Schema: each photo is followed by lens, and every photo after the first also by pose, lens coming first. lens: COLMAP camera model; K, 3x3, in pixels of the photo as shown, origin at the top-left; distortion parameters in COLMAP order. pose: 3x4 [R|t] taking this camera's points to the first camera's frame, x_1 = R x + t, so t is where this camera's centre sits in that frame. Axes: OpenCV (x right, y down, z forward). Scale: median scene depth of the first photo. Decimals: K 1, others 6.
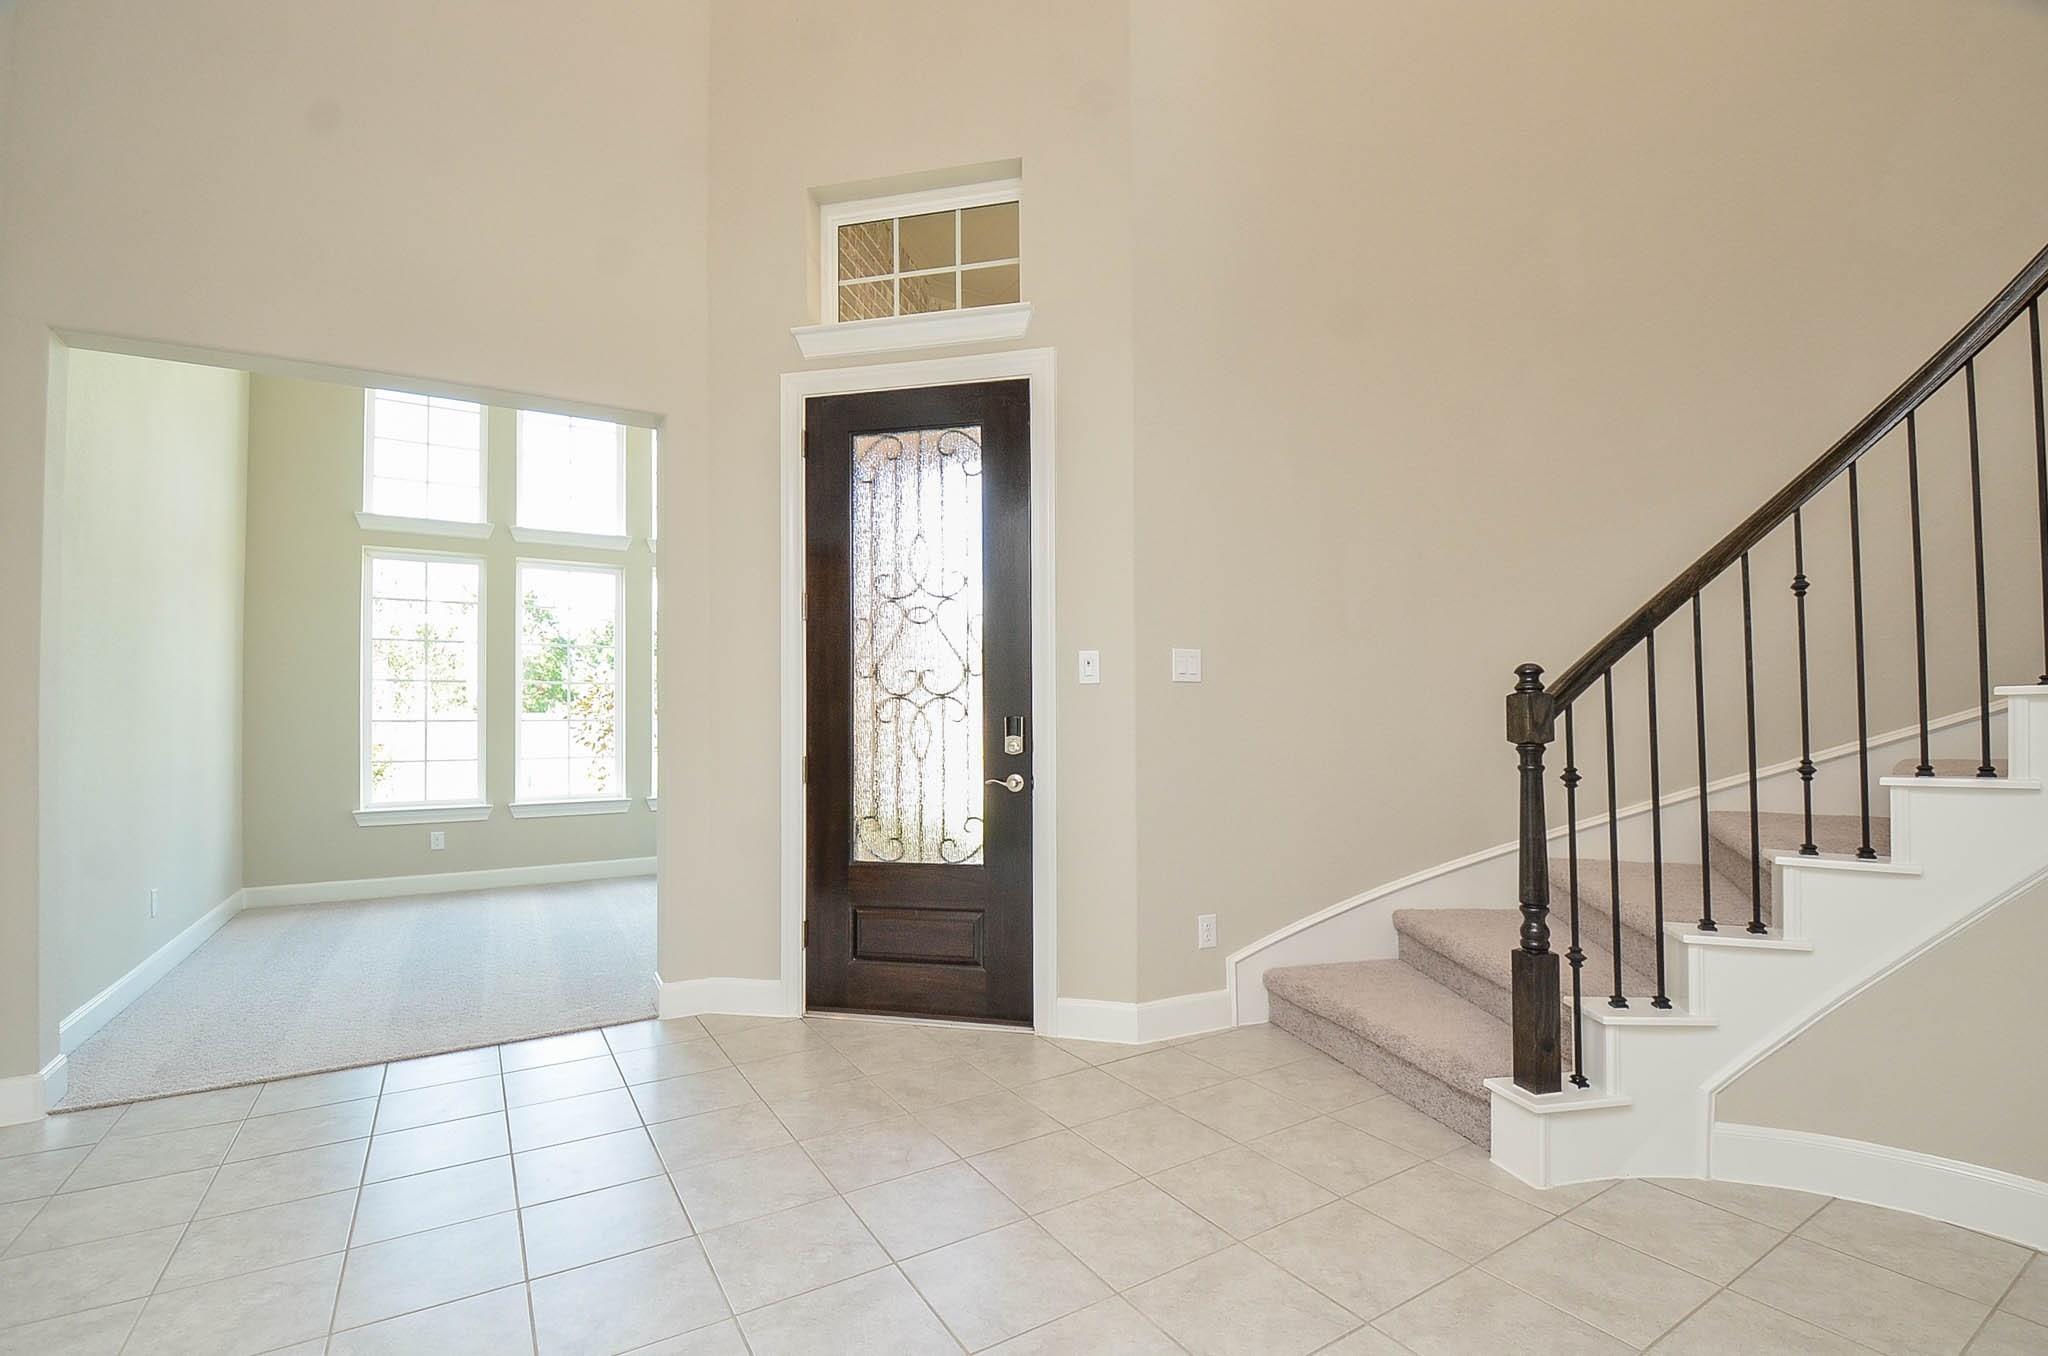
lens RADIAL K [[907.9, 0, 1019.4], [0, 907.9, 697.3], [0, 0, 1]] dist [-0.001584, -0.000152]
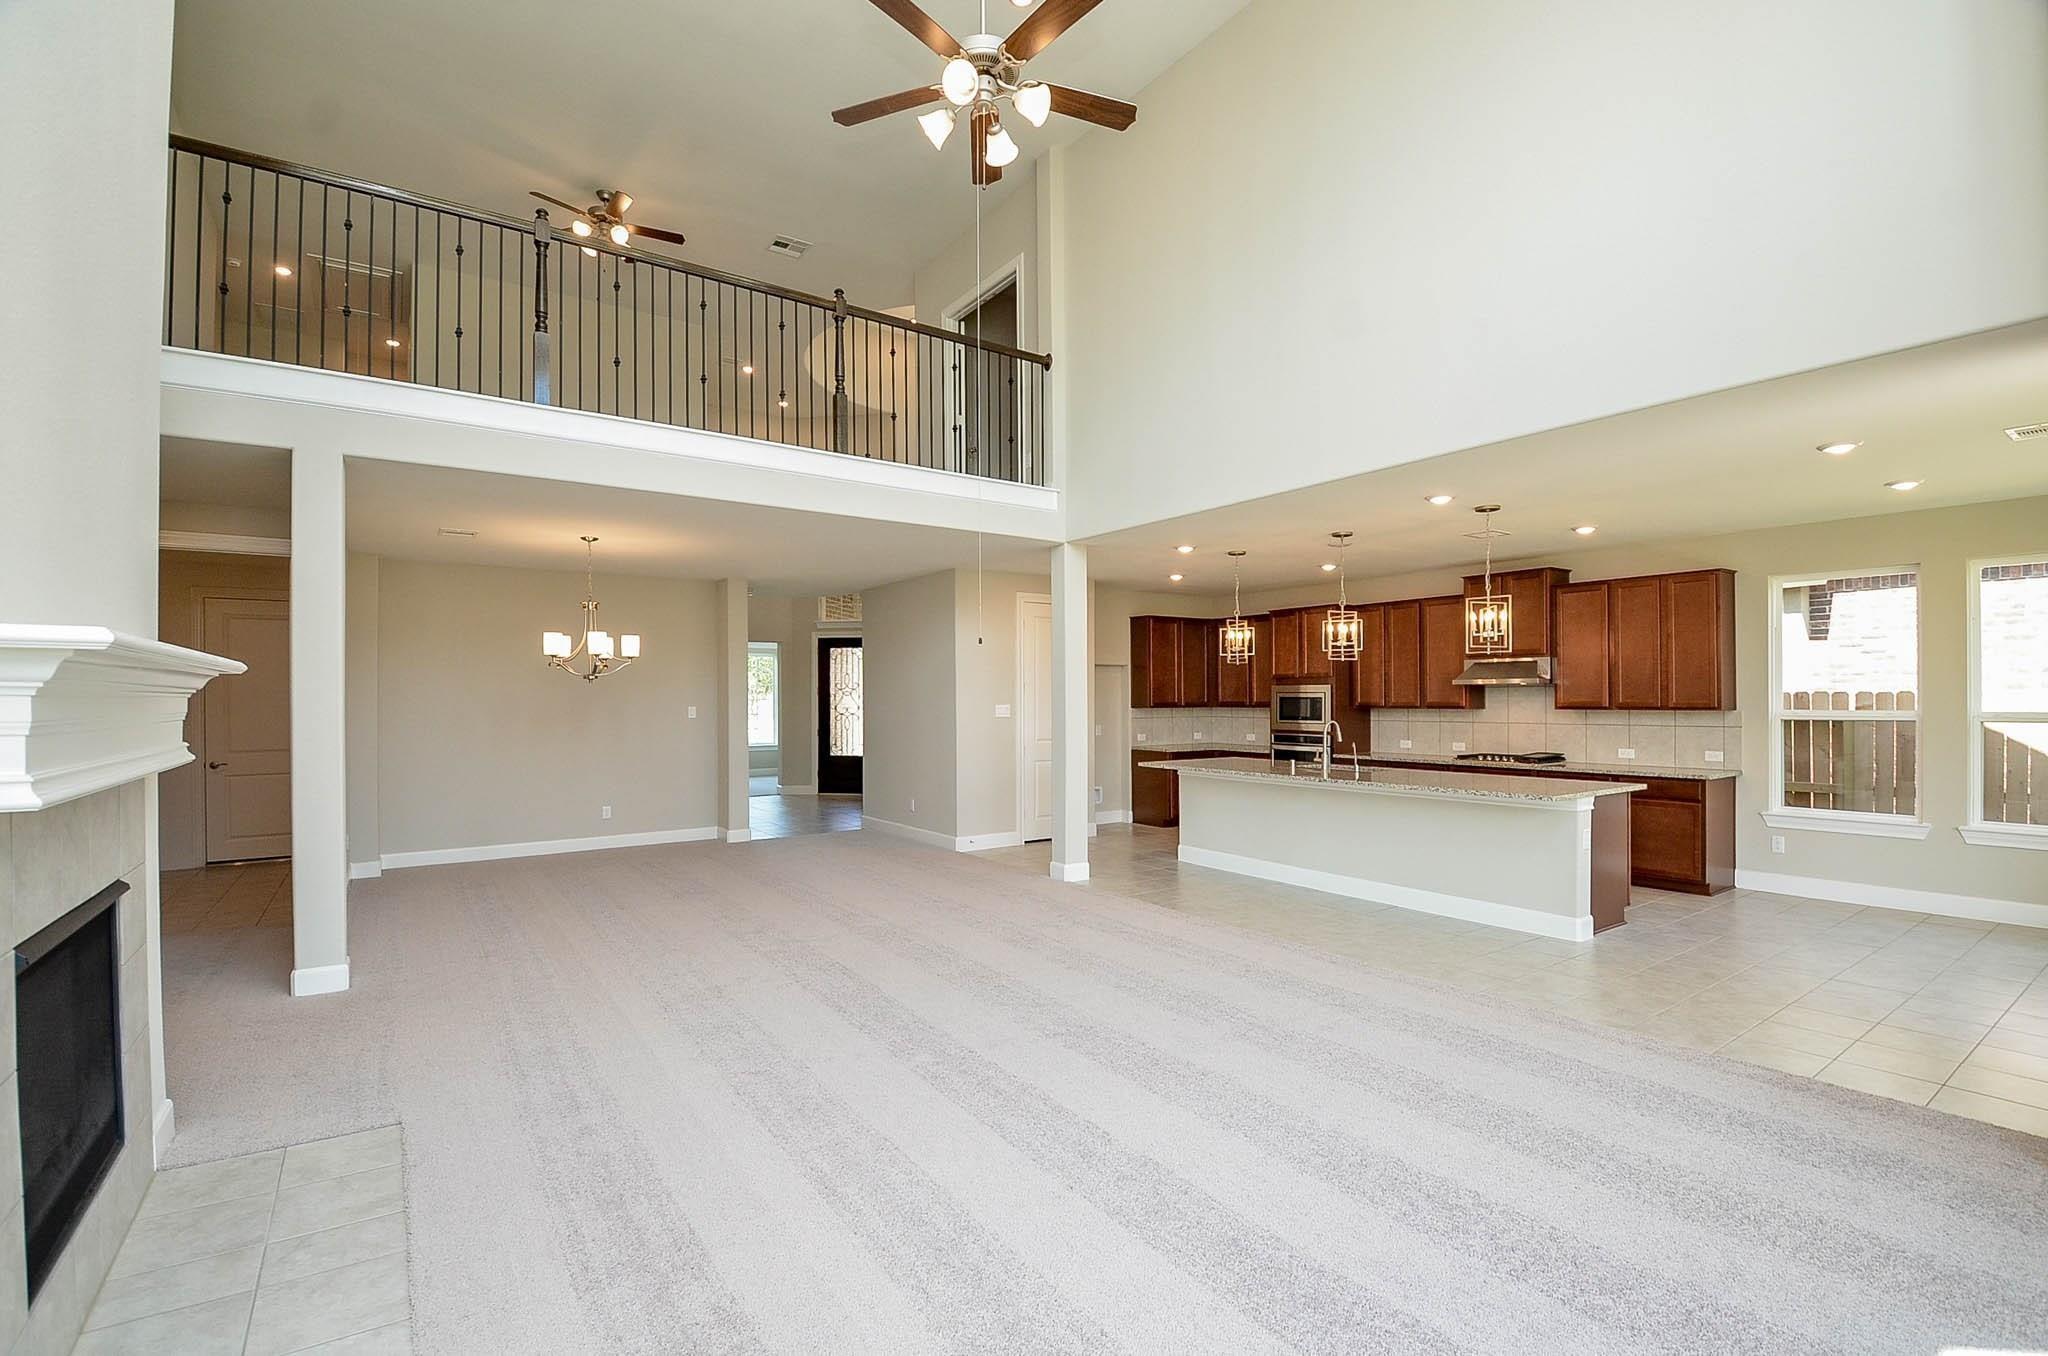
lens RADIAL K [[907.9, 0, 1019.4], [0, 907.9, 697.3], [0, 0, 1]] dist [-0.001584, -0.000152]
pose [[0.998271, 0.002539, 0.058718, 0.412742], [-0.004014, 0.999679, 0.025014, -0.178167], [-0.058635, -0.025207, 0.997961, -3.029945]]
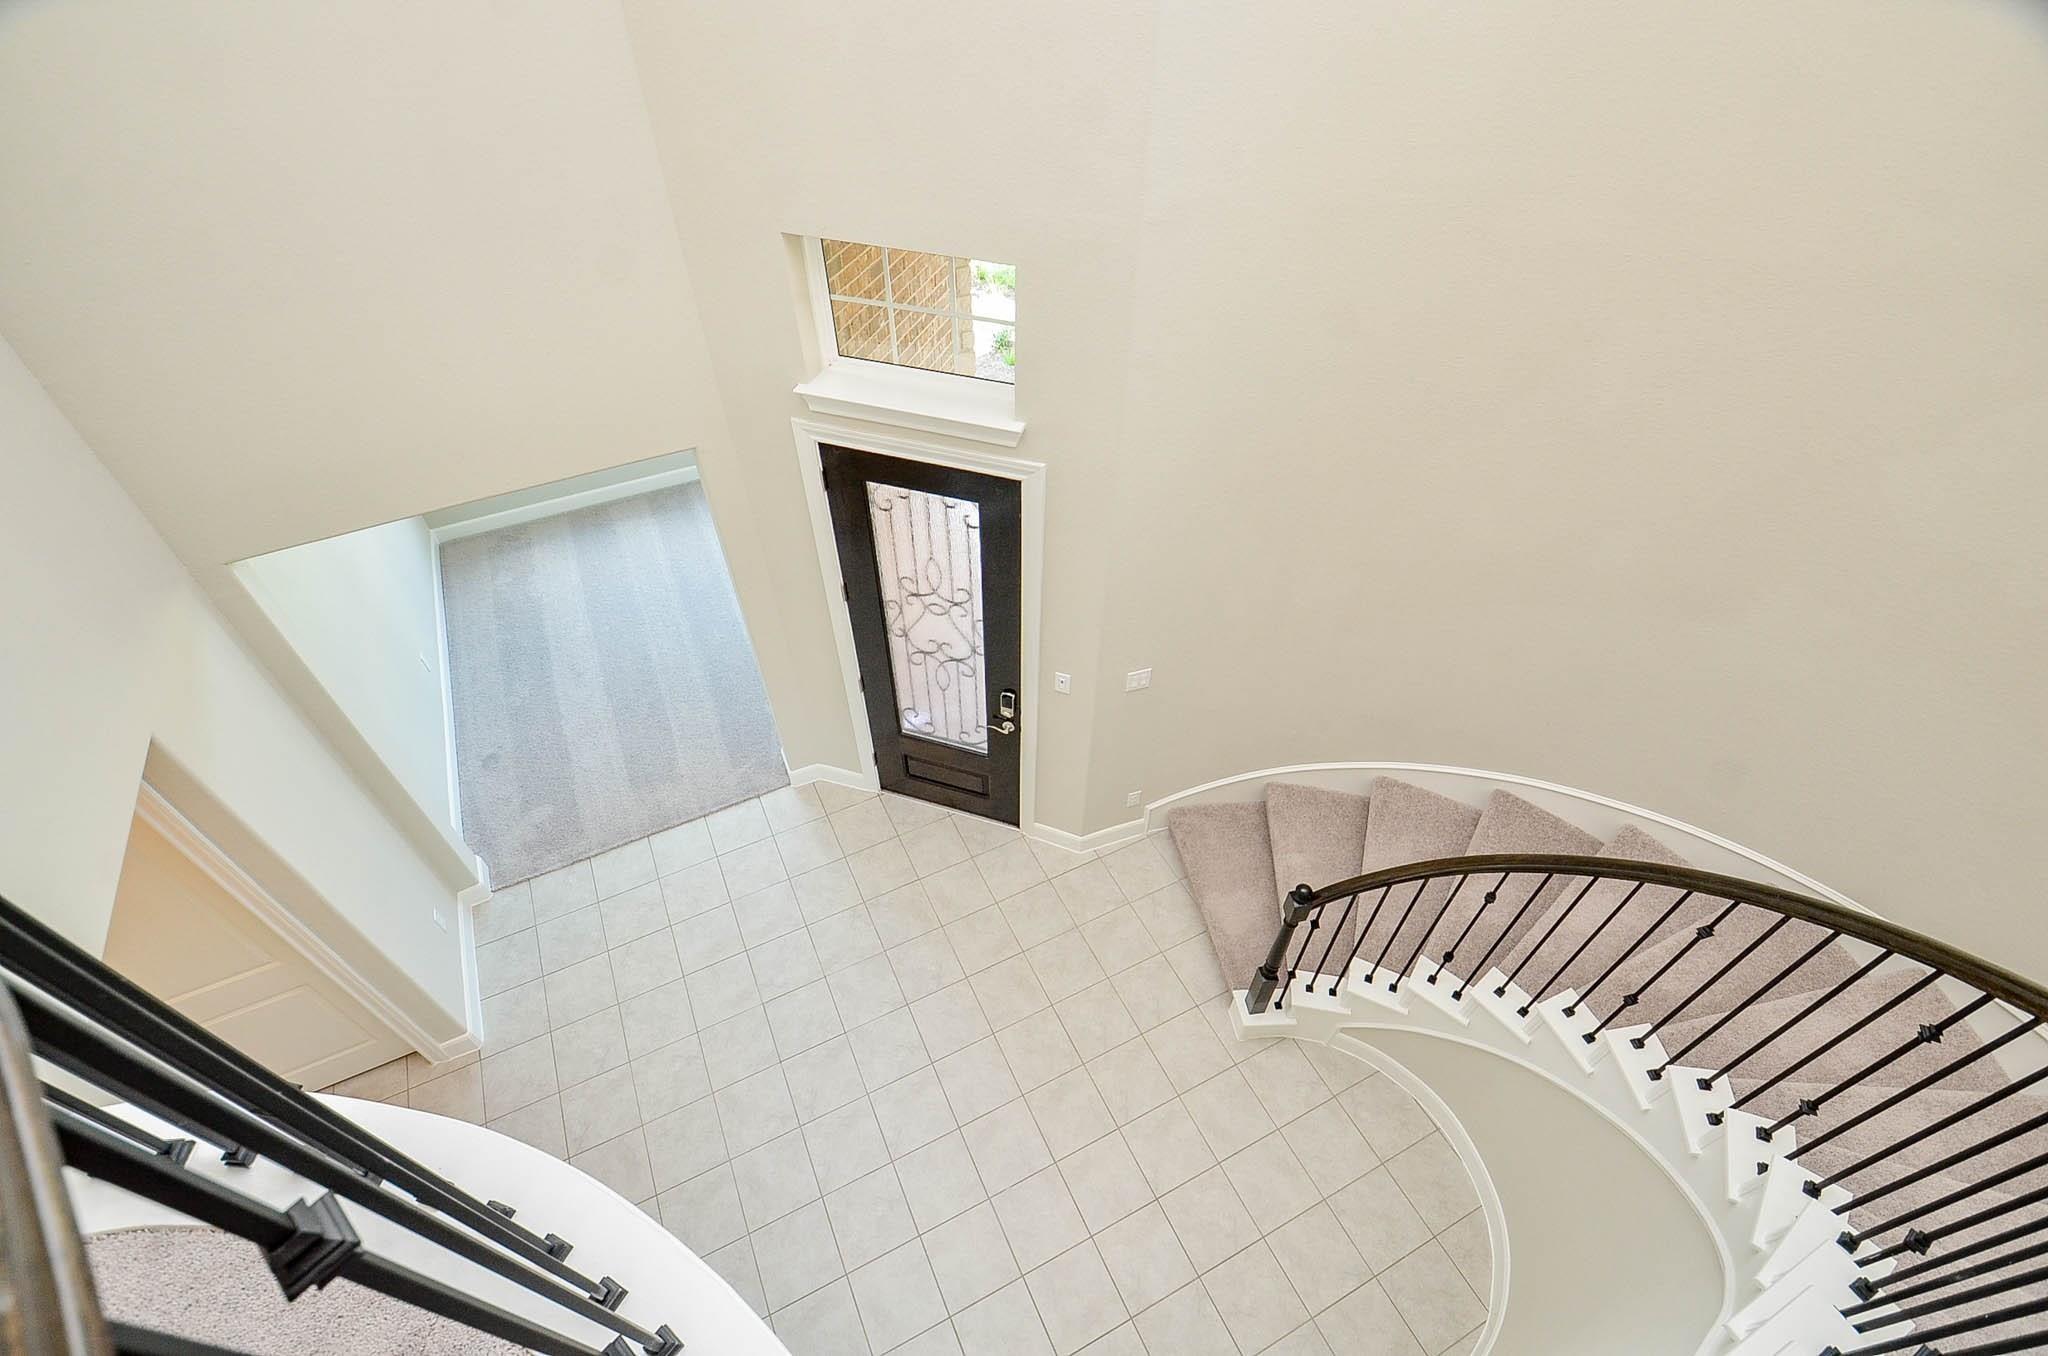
lens RADIAL K [[906.4, 0, 1008.3], [0, 906.4, 677.2], [0, 0, 1]] dist [0.029687, 0.000000]
pose [[0.995637, 0.065909, -0.066045, 0.080130], [0.004384, 0.674007, 0.738712, -0.967187], [0.093203, -0.735779, 0.670778, 0.098095]]
